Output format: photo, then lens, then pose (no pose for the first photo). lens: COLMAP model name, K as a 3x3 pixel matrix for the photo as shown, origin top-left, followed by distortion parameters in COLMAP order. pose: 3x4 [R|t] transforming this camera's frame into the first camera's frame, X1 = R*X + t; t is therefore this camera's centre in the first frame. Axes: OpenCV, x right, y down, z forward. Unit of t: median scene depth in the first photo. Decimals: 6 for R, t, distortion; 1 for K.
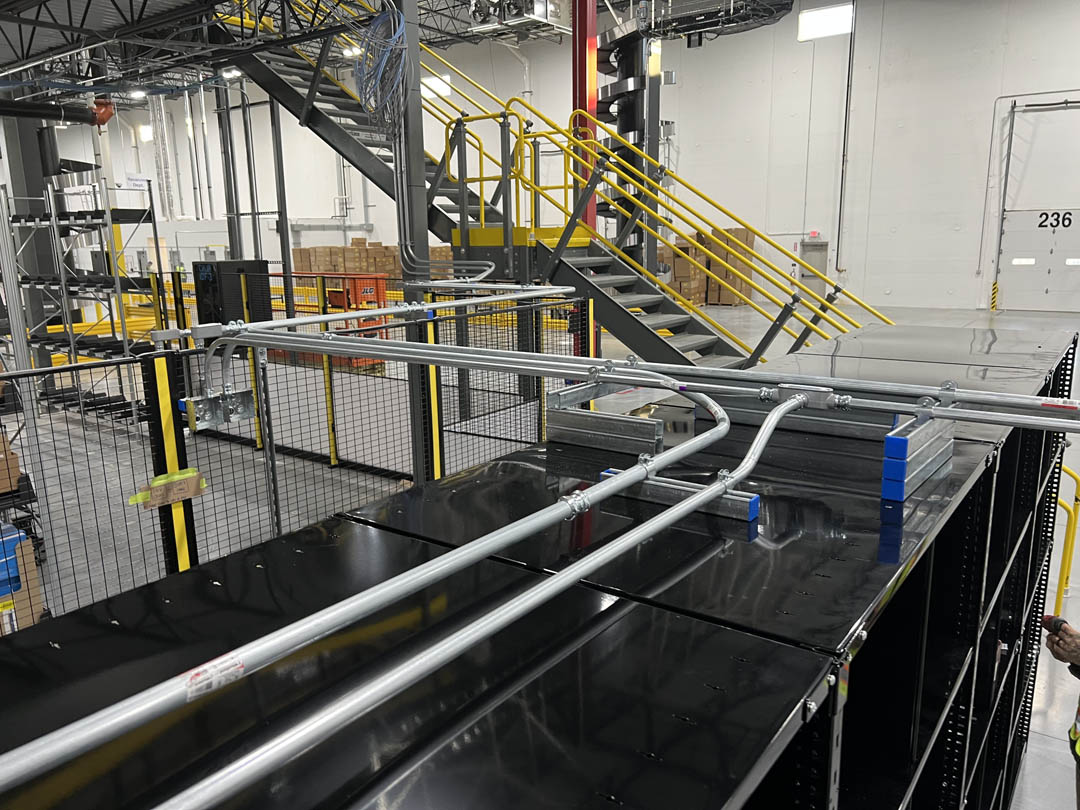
lens RADIAL K [[820.3, 0, 546.3], [0, 820.3, 433.4], [0, 0, 1]] dist [0.002801, -0.027719]
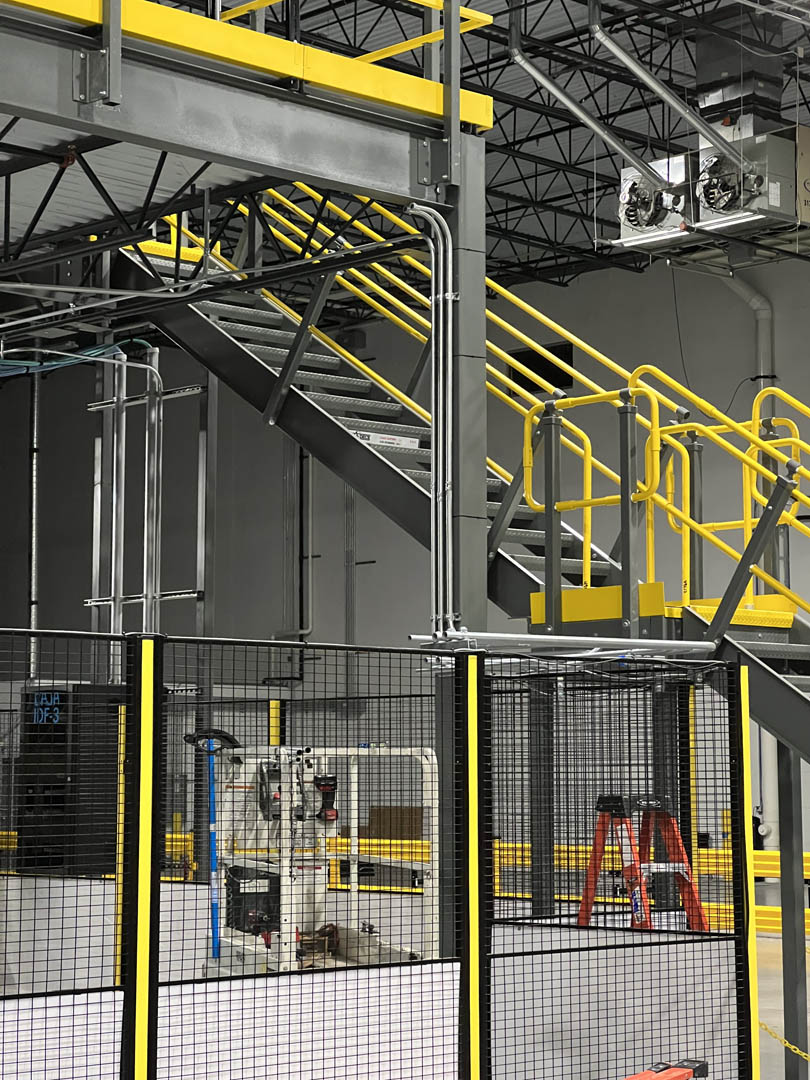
lens RADIAL K [[2405.8, 0, 408.7], [0, 2405.8, 539.2], [0, 0, 1]] dist [0.175842, 0.000000]
pose [[0.983462, -0.004801, -0.181053, 0.080844], [-0.054447, 0.945571, -0.320828, 0.199560], [0.172739, 0.325380, 0.929672, -0.435206]]
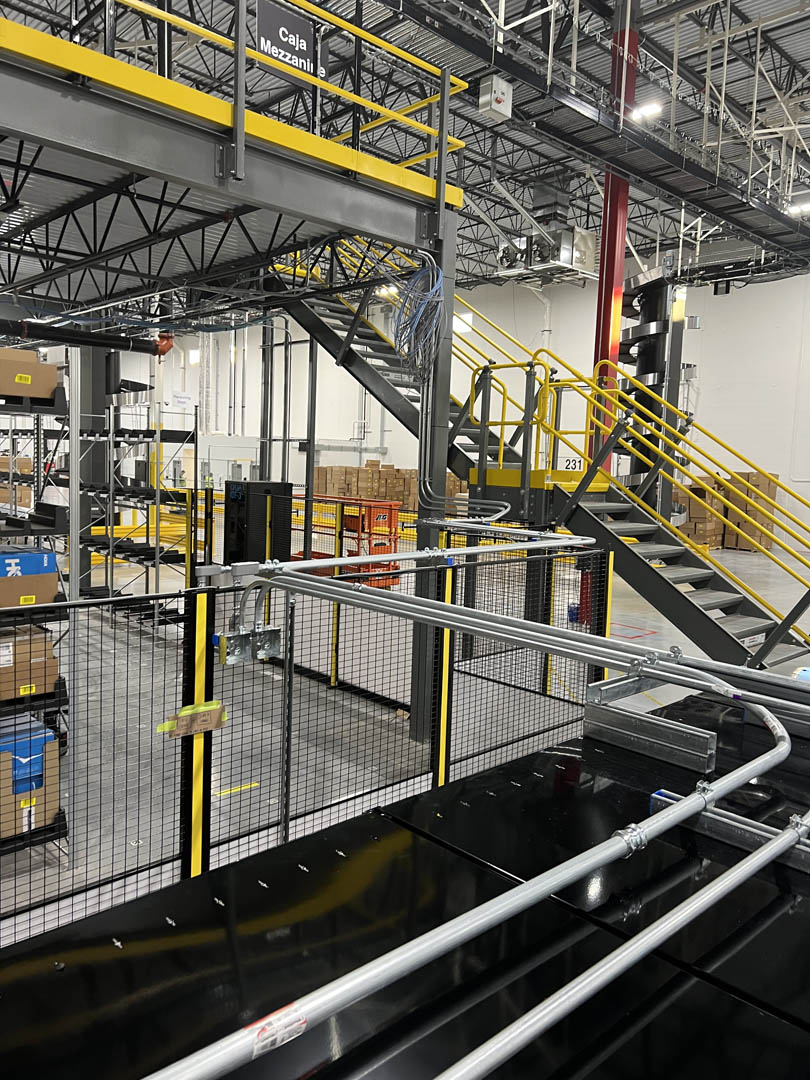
lens RADIAL K [[820.3, 0, 393.2], [0, 820.3, 539.6], [0, 0, 1]] dist [0.002801, -0.027719]
pose [[0.980348, 0.068446, -0.185024, -0.012084], [-0.093504, 0.987057, -0.130289, -0.015582], [0.173712, 0.145029, 0.974059, -0.001084]]
